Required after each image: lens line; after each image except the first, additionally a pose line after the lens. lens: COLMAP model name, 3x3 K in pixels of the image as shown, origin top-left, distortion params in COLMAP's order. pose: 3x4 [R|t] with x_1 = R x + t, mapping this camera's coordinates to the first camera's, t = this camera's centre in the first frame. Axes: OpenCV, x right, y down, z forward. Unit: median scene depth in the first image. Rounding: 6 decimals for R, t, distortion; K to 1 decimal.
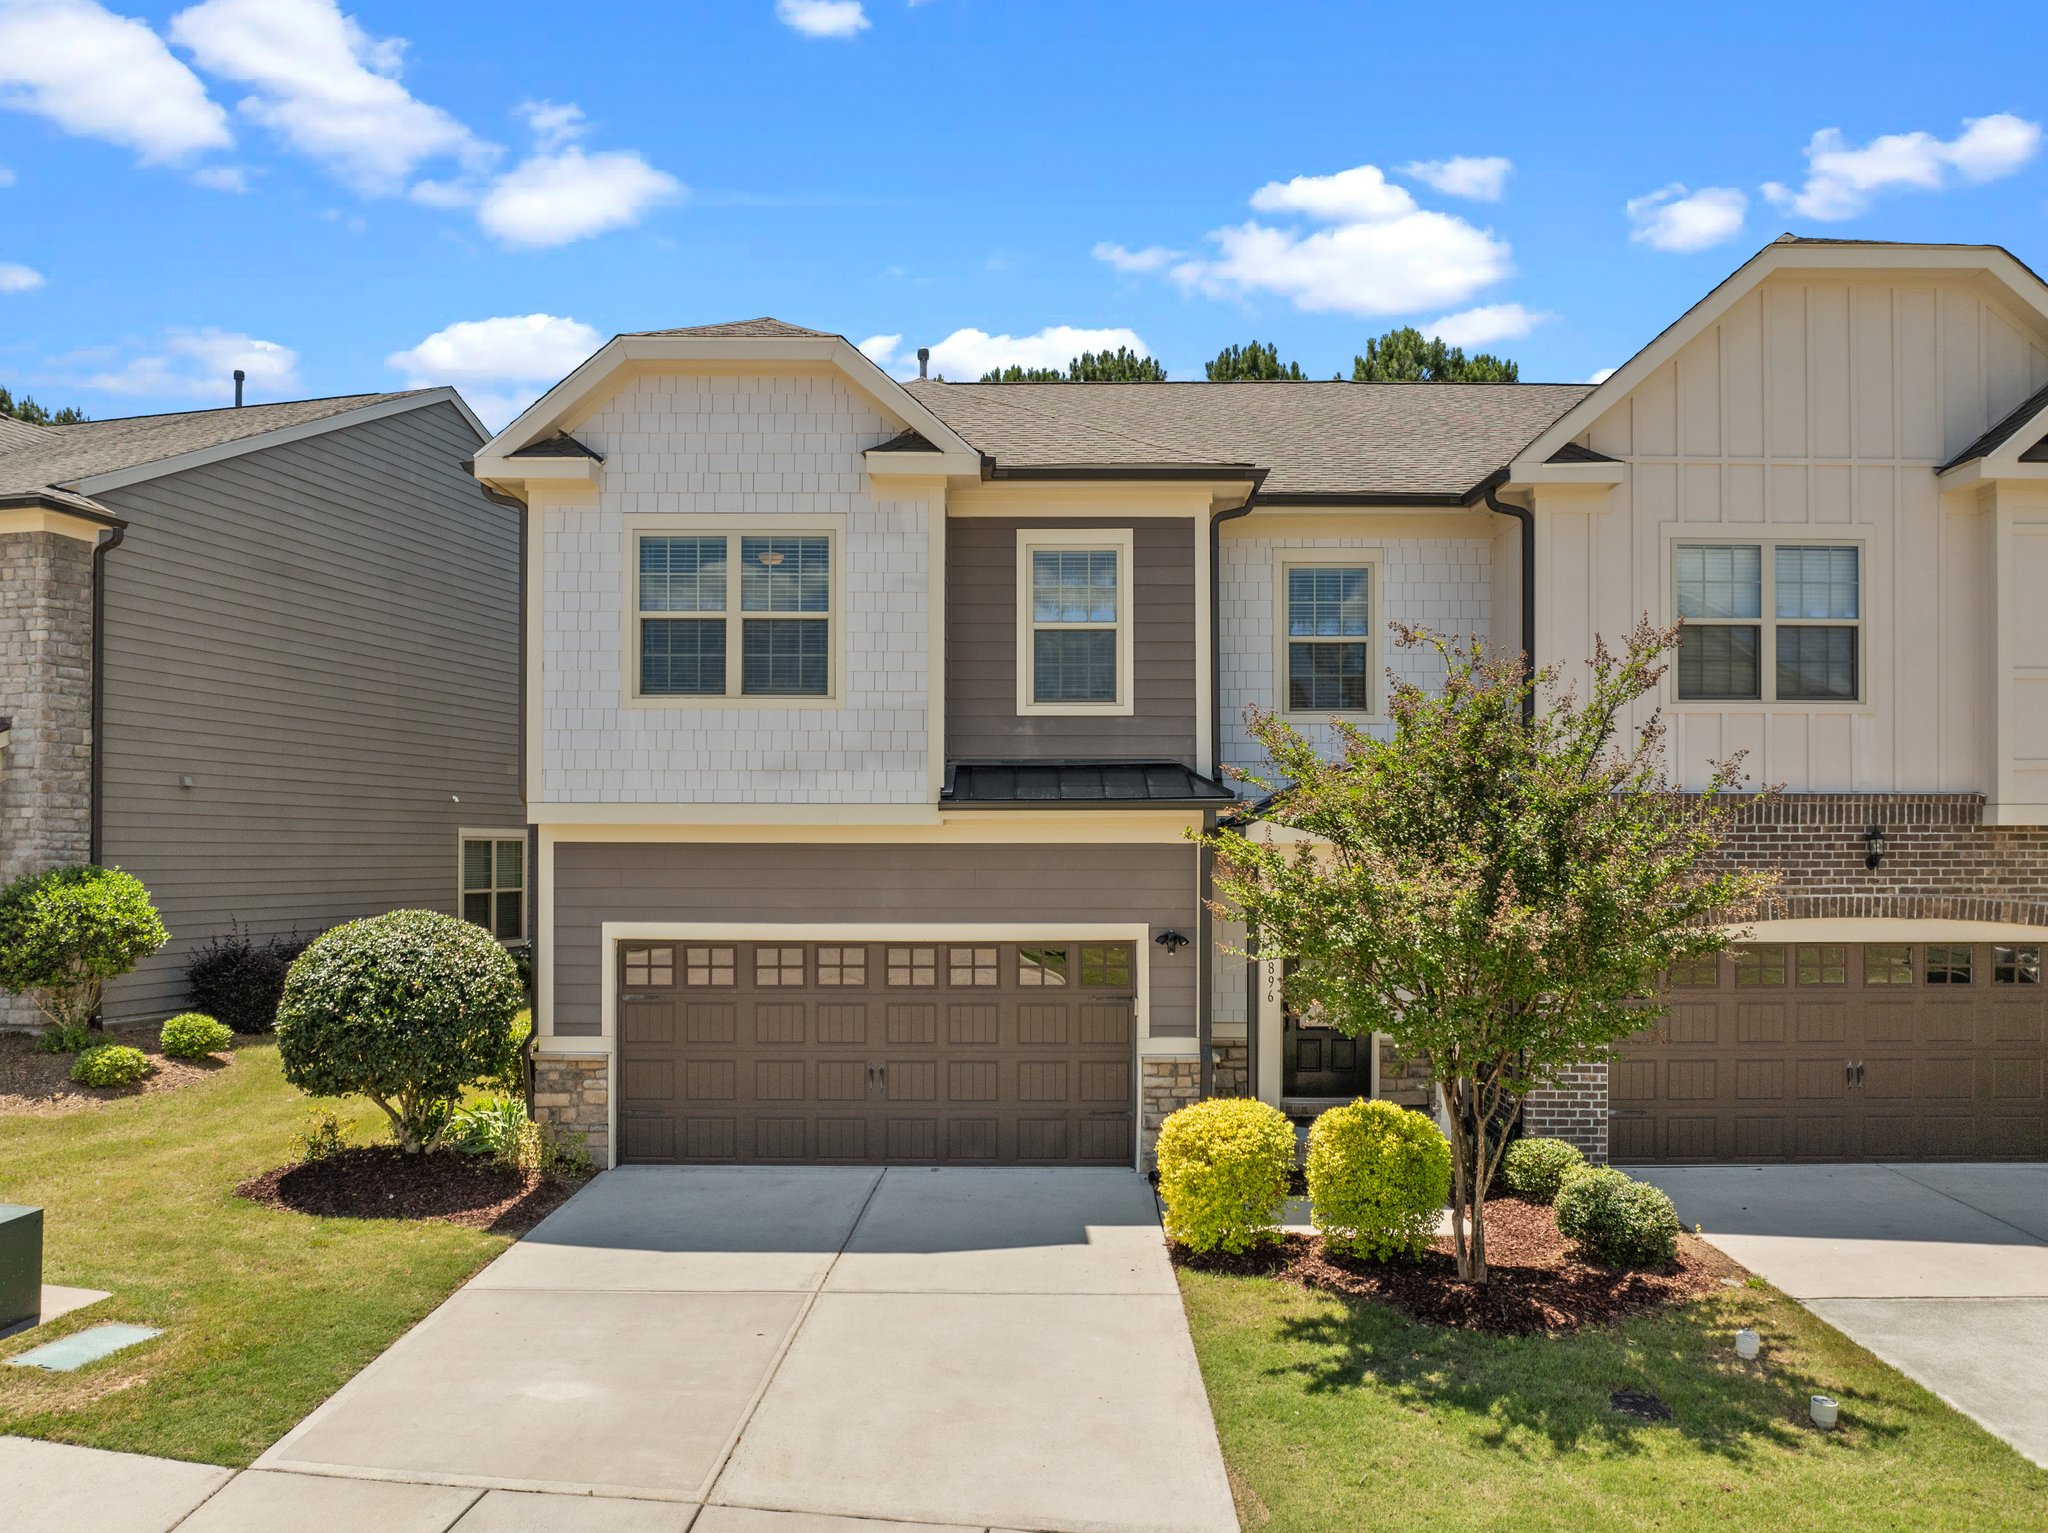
lens RADIAL K [[1489.1, 0, 1036.4], [0, 1489.1, 819.5], [0, 0, 1]] dist [-0.044414, 0.002260]
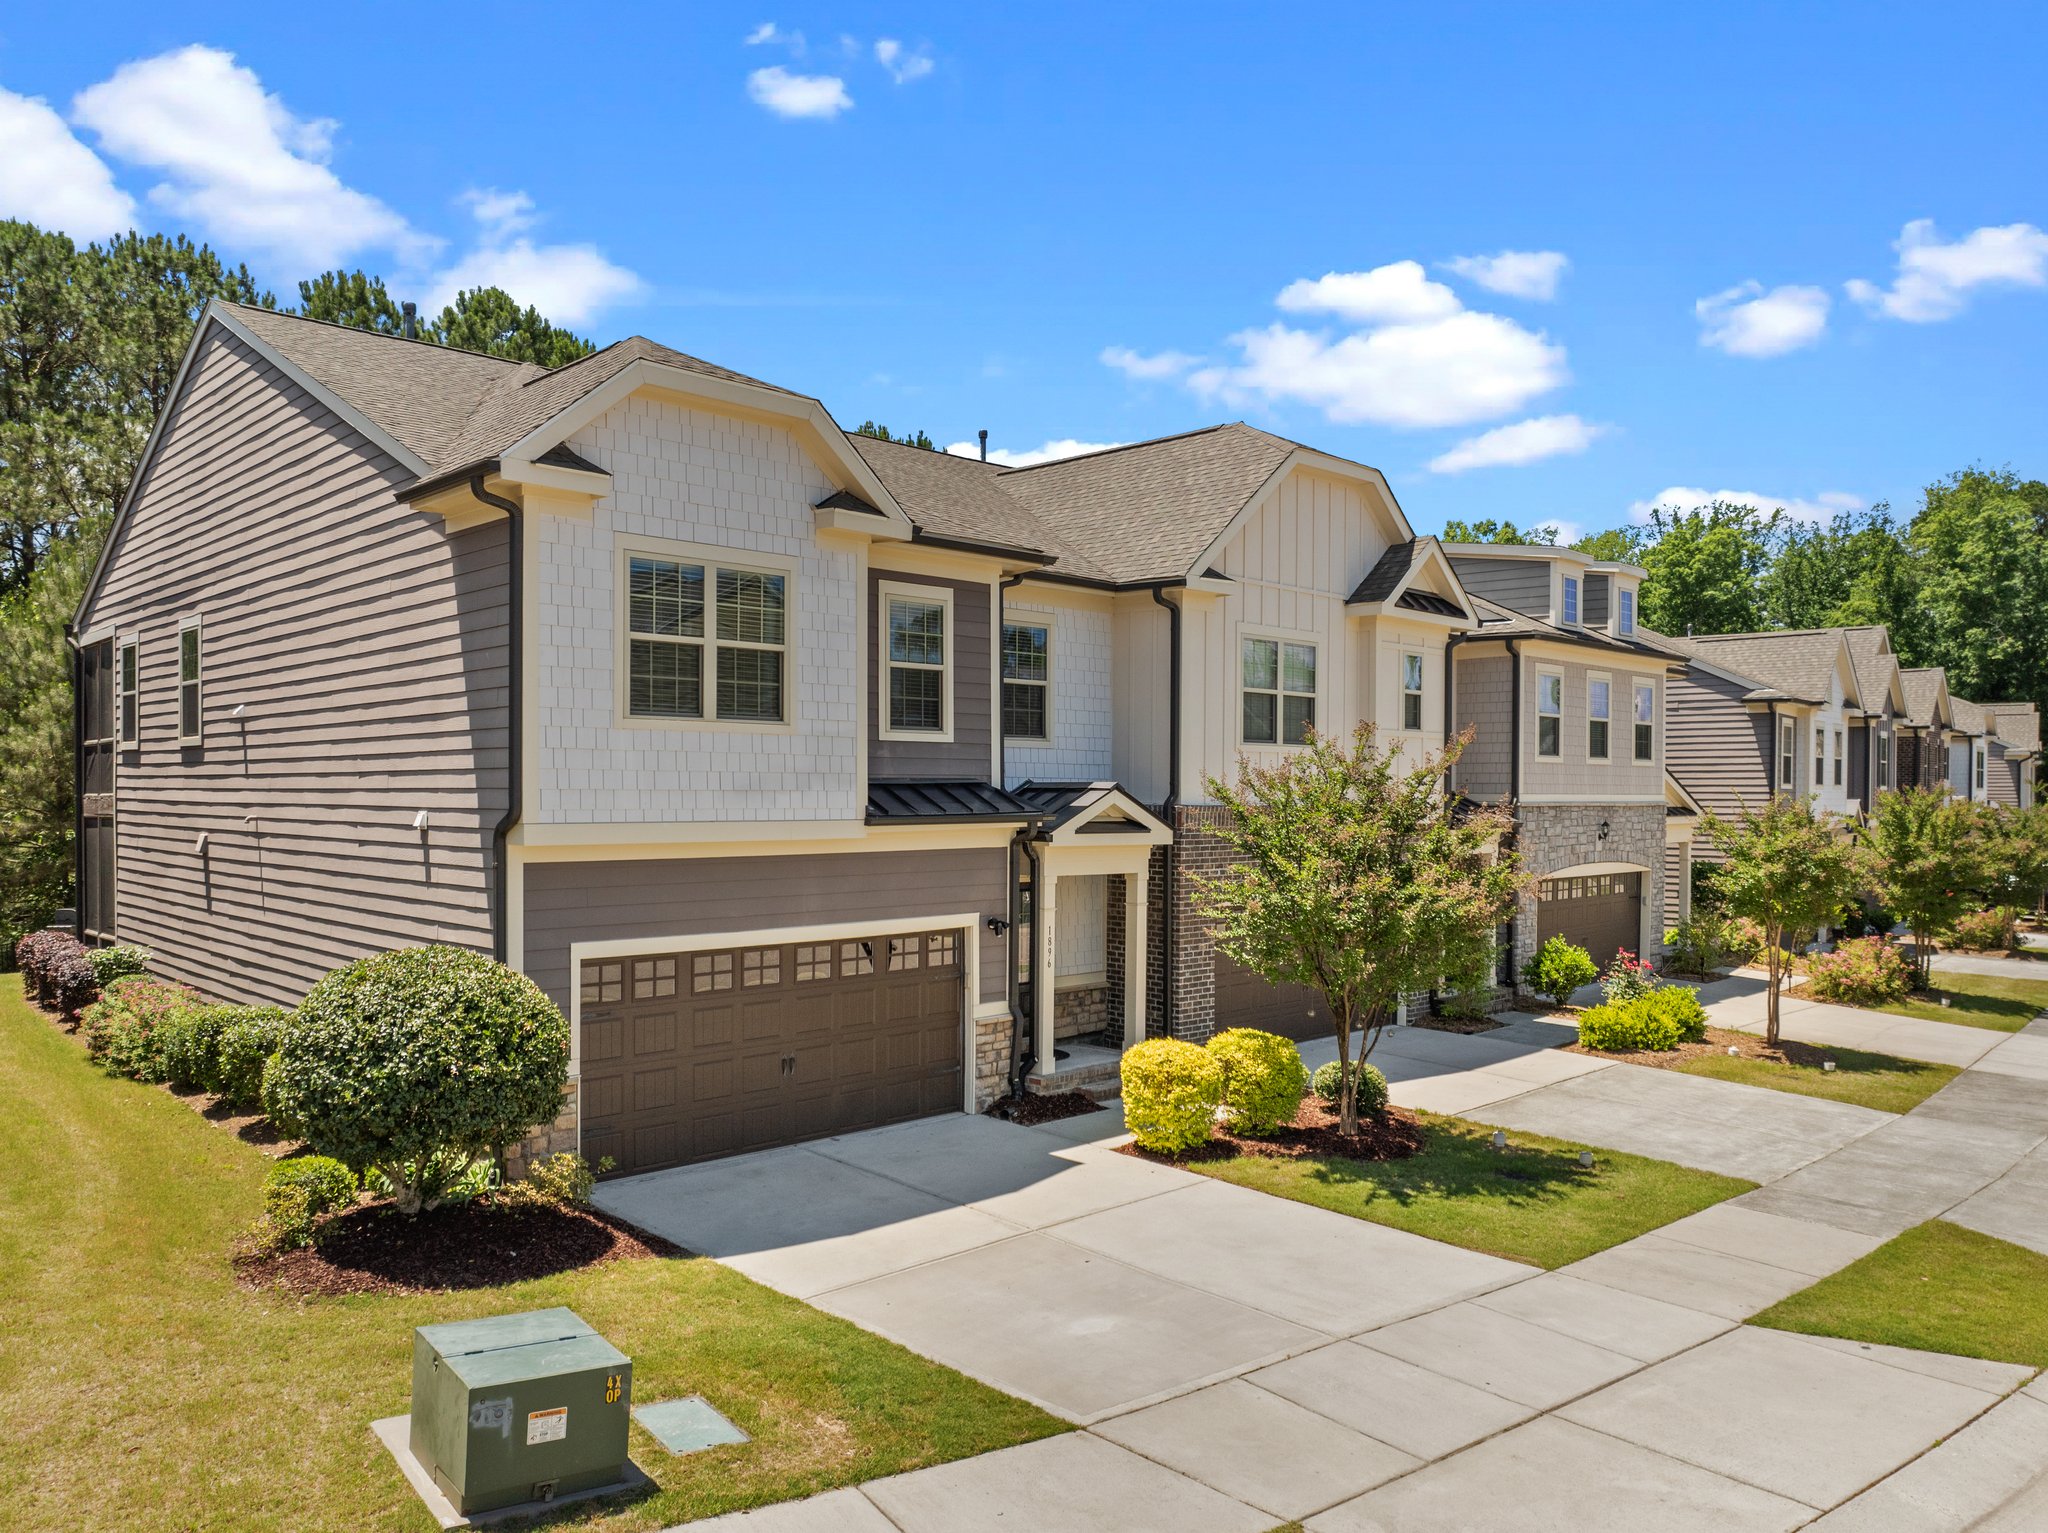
lens RADIAL K [[1478.9, 0, 1030.6], [0, 1478.9, 769.2], [0, 0, 1]] dist [-0.041376, 0.005952]
pose [[0.707123, 0.010414, 0.707013, -0.778726], [-0.017079, 0.999851, 0.002354, -0.054144], [-0.706884, -0.013739, 0.707196, 0.100253]]
